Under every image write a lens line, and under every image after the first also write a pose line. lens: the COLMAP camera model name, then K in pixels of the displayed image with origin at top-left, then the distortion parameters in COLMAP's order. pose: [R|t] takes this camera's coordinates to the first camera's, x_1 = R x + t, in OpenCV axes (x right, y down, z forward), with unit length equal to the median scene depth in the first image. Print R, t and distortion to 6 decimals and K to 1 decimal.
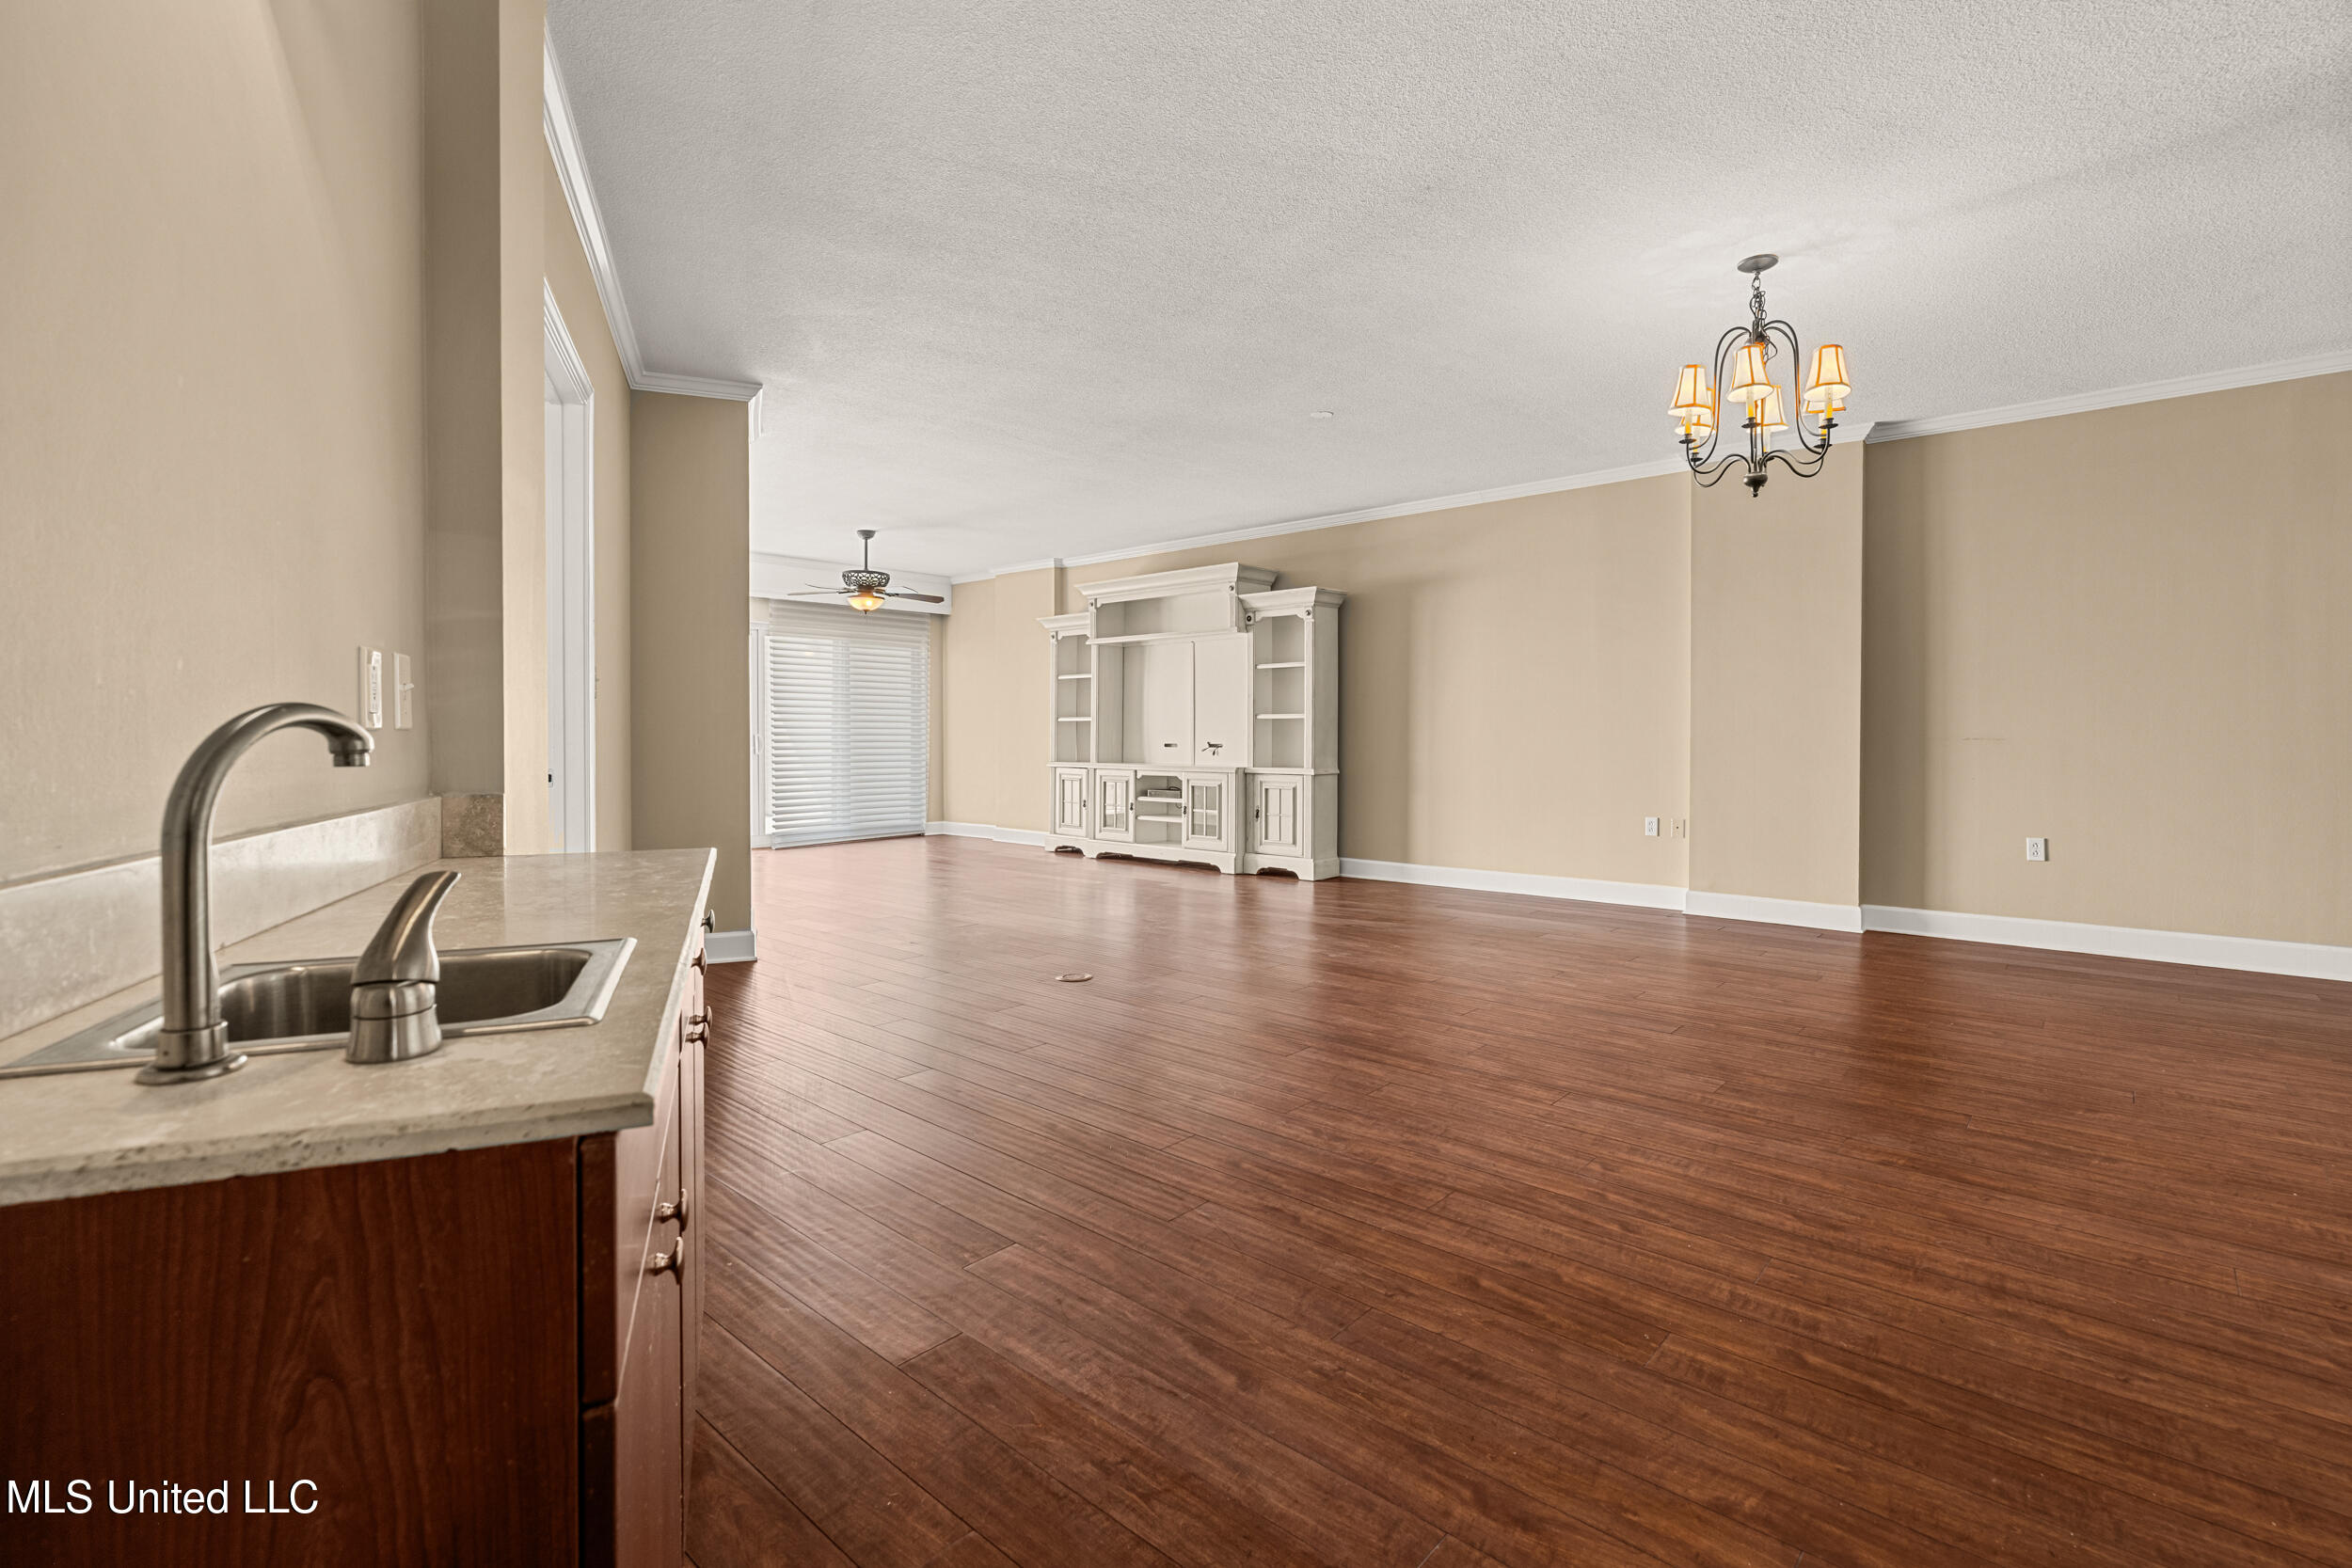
lens RADIAL K [[1074.3, 0, 1172.2], [0, 1074.3, 723.1], [0, 0, 1]] dist [-0.004459, 0.001346]
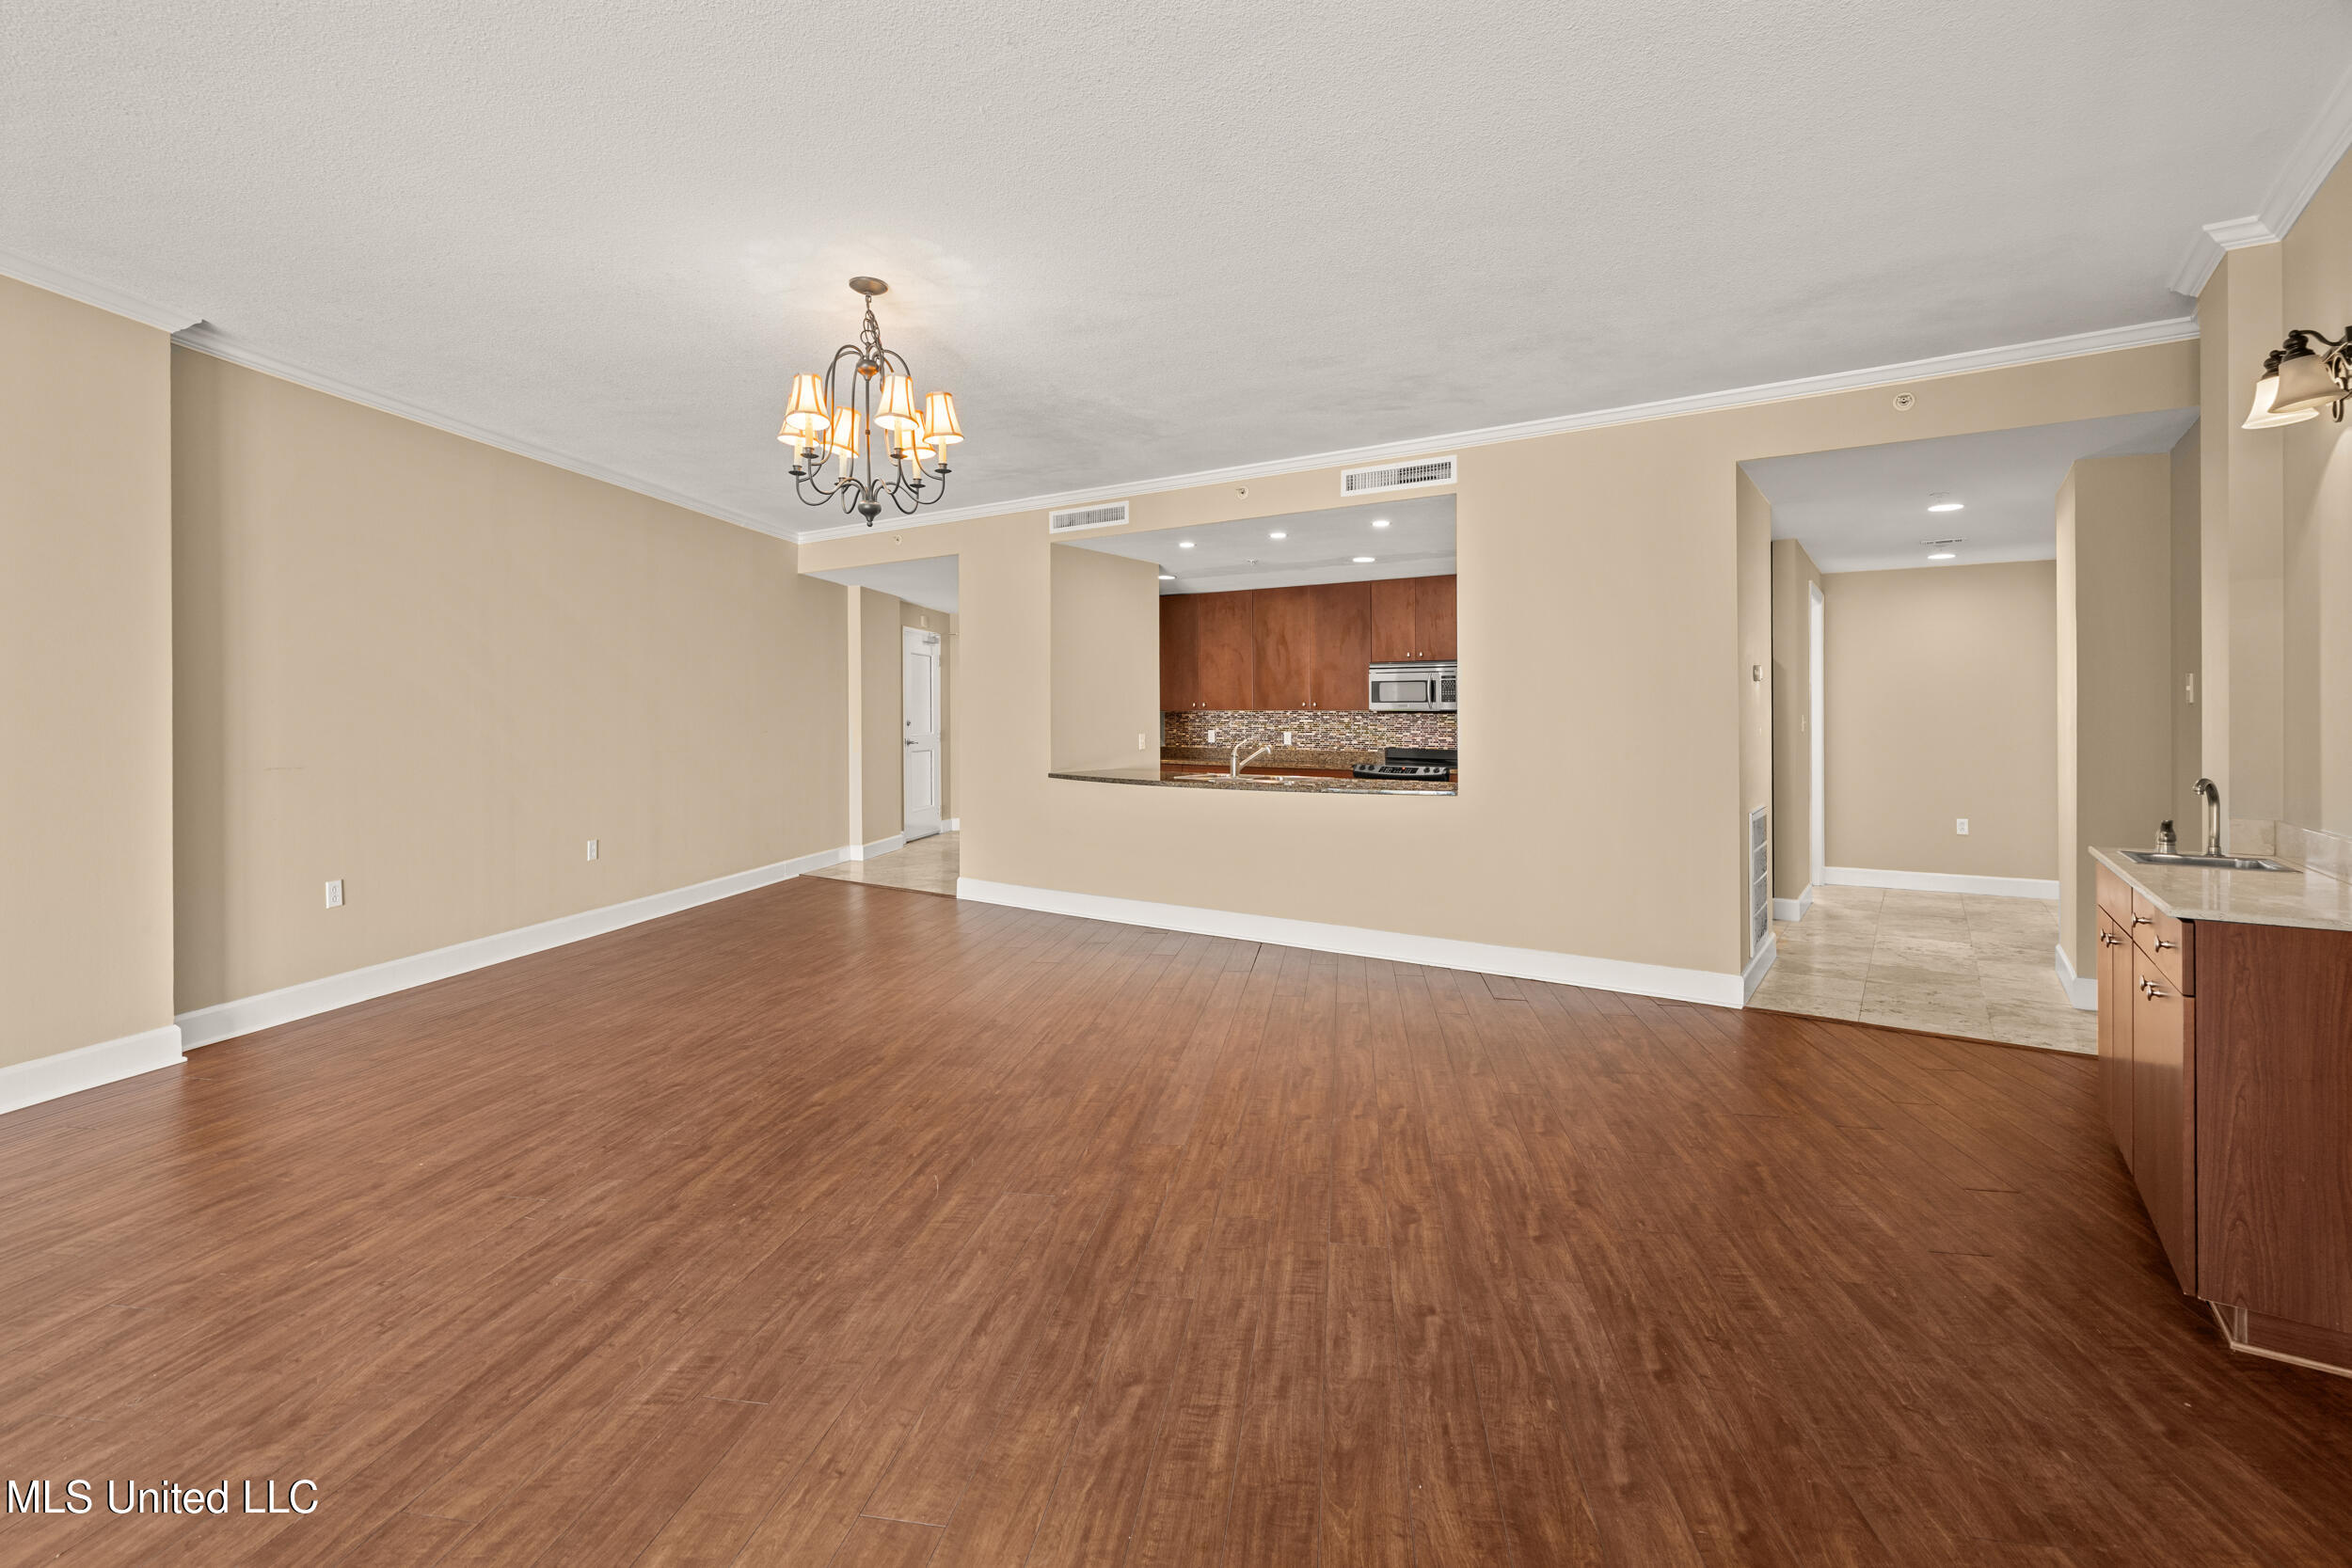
lens RADIAL K [[1074.3, 0, 1172.2], [0, 1074.3, 723.1], [0, 0, 1]] dist [-0.004459, 0.001346]
pose [[-0.547900, -0.004397, 0.836532, -0.570690], [-0.011819, 0.999927, -0.002485, -0.050801], [-0.836460, -0.011248, -0.547912, 1.819917]]
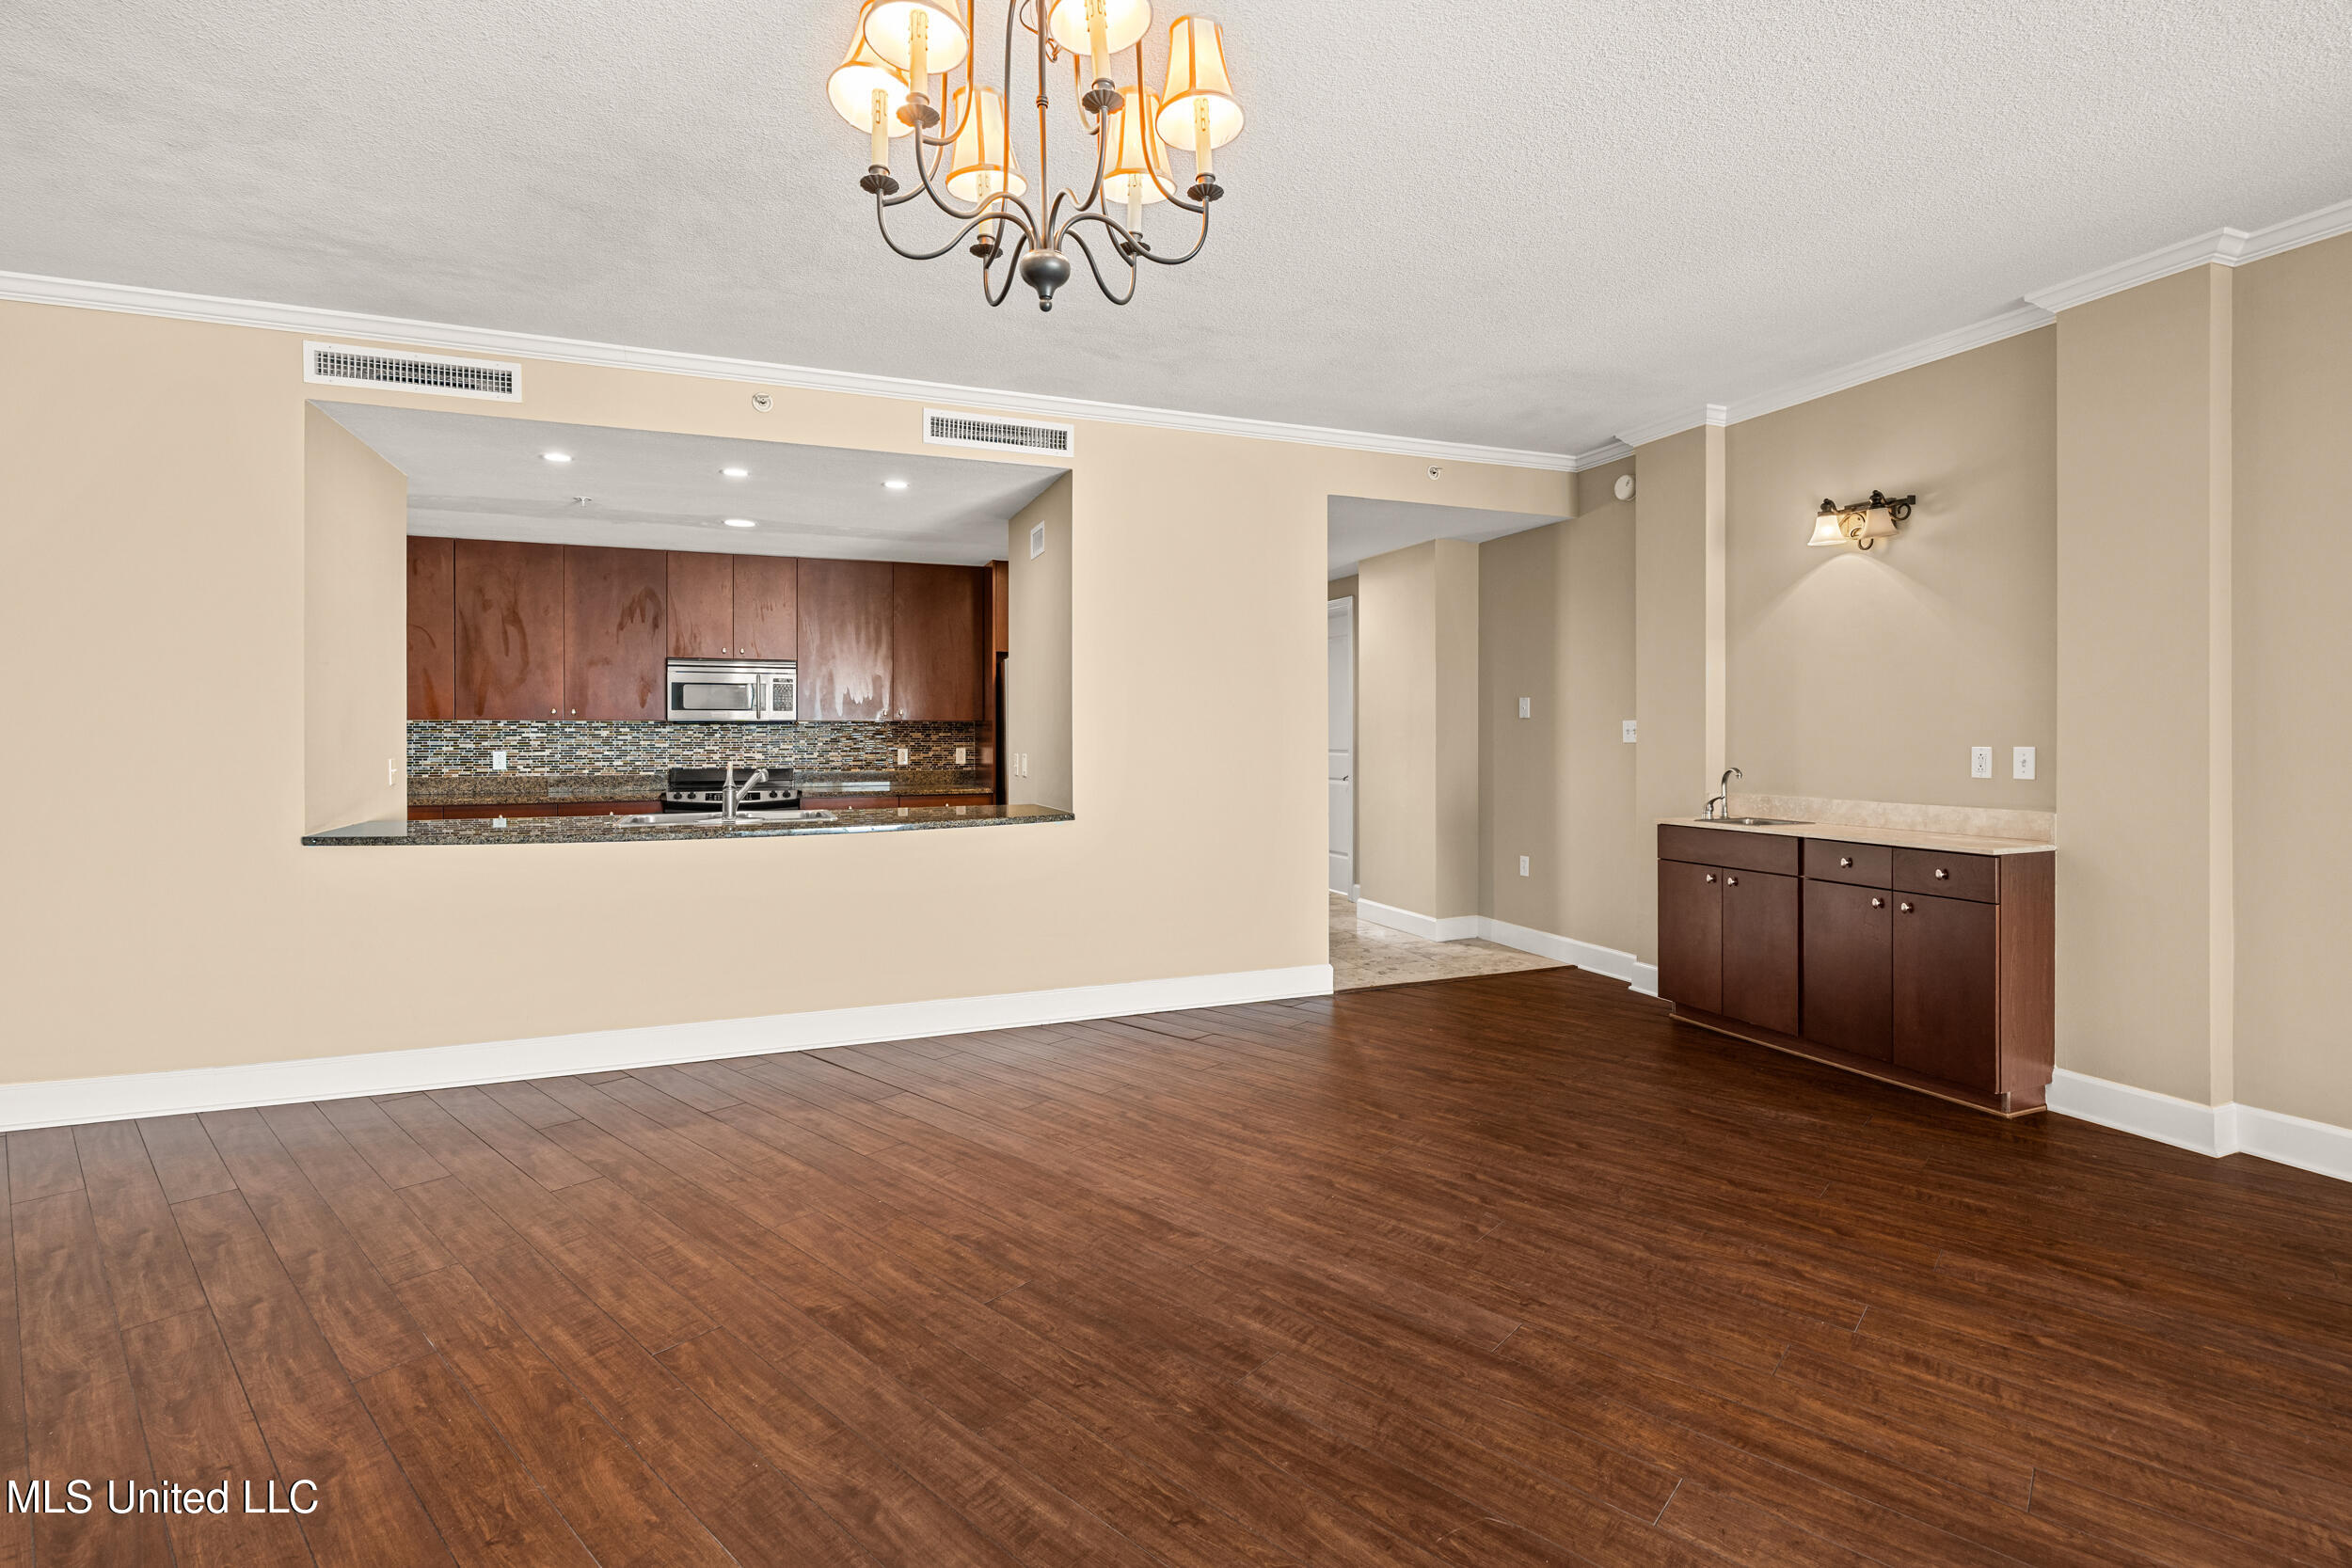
lens RADIAL K [[1074.3, 0, 1172.2], [0, 1074.3, 723.1], [0, 0, 1]] dist [-0.004459, 0.001346]
pose [[-0.999995, 0.002898, -0.001484, 0.683857], [0.002926, 0.999804, -0.019591, -0.046728], [0.001427, -0.019595, -0.999807, 2.009857]]
